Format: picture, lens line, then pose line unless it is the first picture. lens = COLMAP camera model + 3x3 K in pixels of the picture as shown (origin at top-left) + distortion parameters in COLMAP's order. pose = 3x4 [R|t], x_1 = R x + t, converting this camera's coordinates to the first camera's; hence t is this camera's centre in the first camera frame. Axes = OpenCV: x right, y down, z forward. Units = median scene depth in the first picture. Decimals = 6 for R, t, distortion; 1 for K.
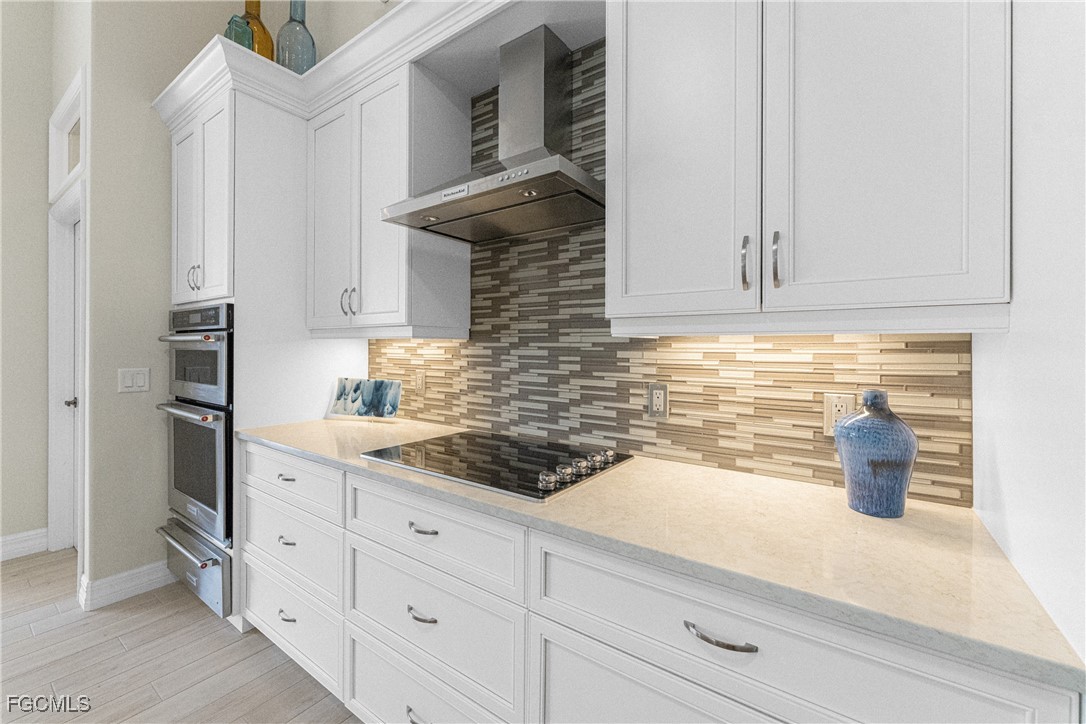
lens RADIAL K [[438.7, 0, 539.5], [0, 438.7, 361.8], [0, 0, 1]] dist [-0.000382, -0.000171]
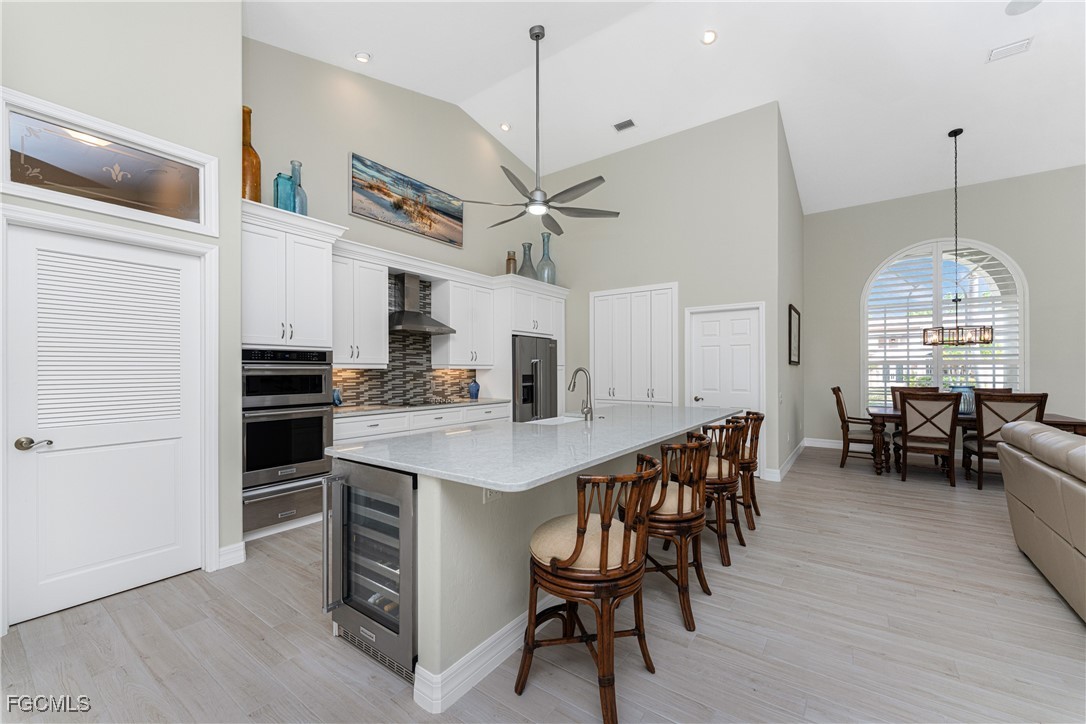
lens RADIAL K [[438.7, 0, 539.5], [0, 438.7, 361.8], [0, 0, 1]] dist [-0.000382, -0.000171]
pose [[0.004835, 0.012506, 0.999910, -3.083530], [0.031462, 0.999425, -0.012652, -0.032853], [-0.999493, 0.031520, 0.004438, 0.058869]]
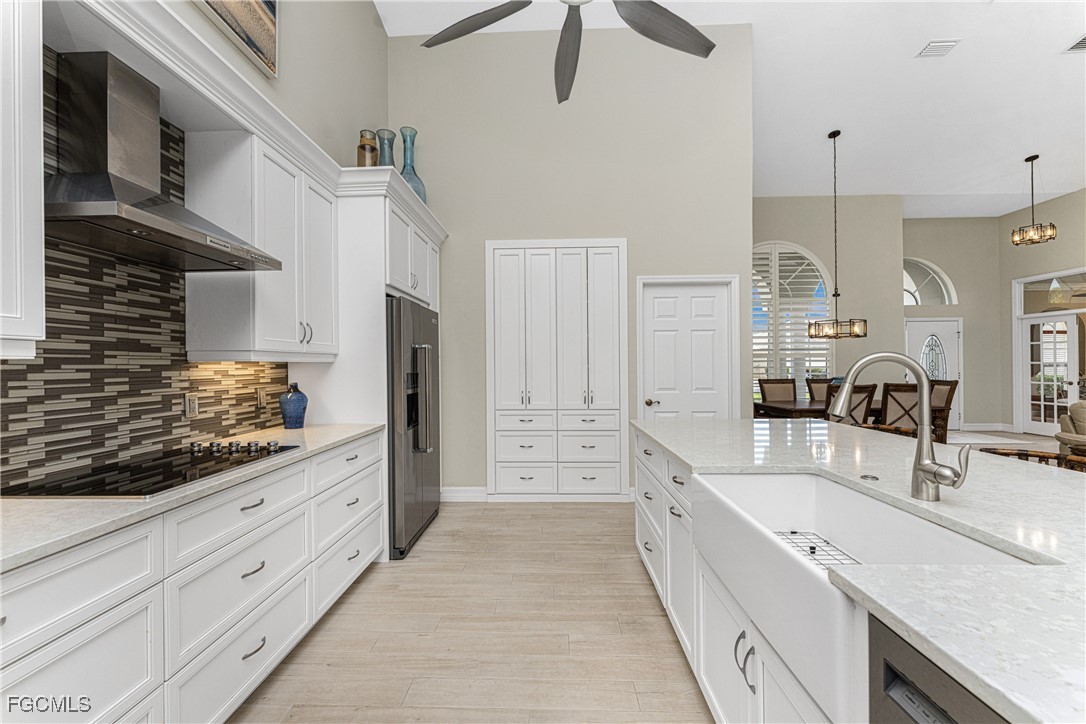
lens RADIAL K [[436.6, 0, 540.5], [0, 436.6, 362.5], [0, 0, 1]] dist [-0.000043, -0.000031]
pose [[-0.560487, 0.000735, 0.828163, -1.372973], [0.028417, 0.999428, 0.018346, -0.039431], [-0.827675, 0.033817, -0.560187, 0.752661]]
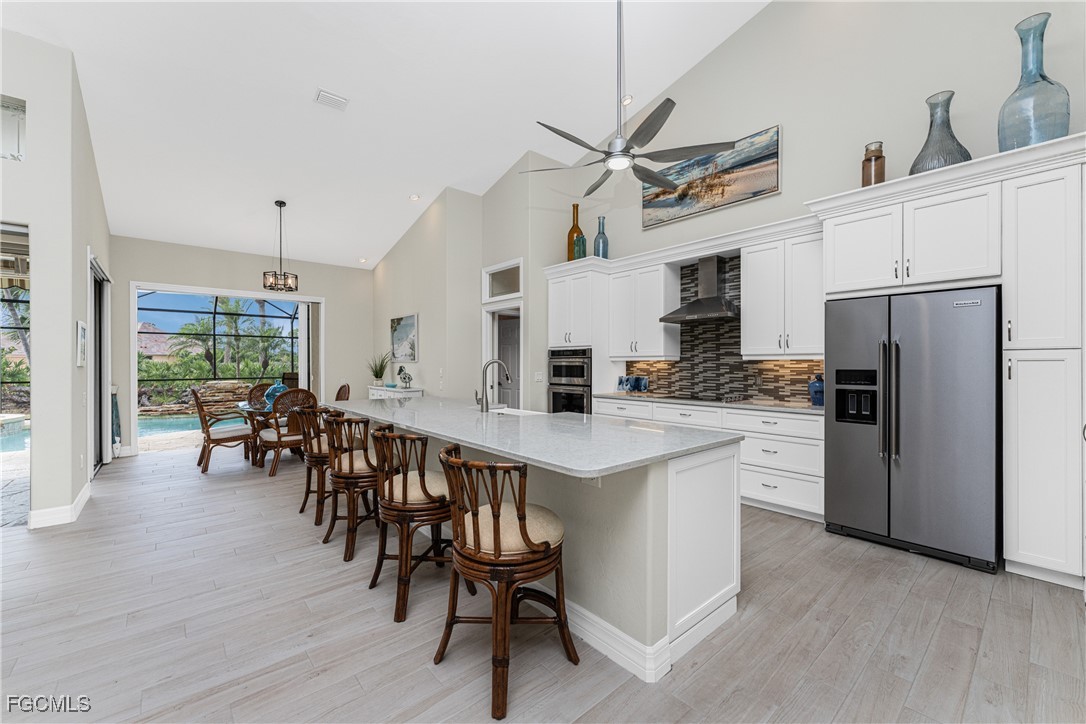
lens RADIAL K [[433.9, 0, 540.9], [0, 433.9, 360.3], [0, 0, 1]] dist [-0.003988, -0.000346]
pose [[0.972792, -0.008873, -0.231511, -0.434225], [0.000417, 0.999332, -0.036550, 0.049757], [0.231681, 0.035459, 0.972145, -1.977271]]
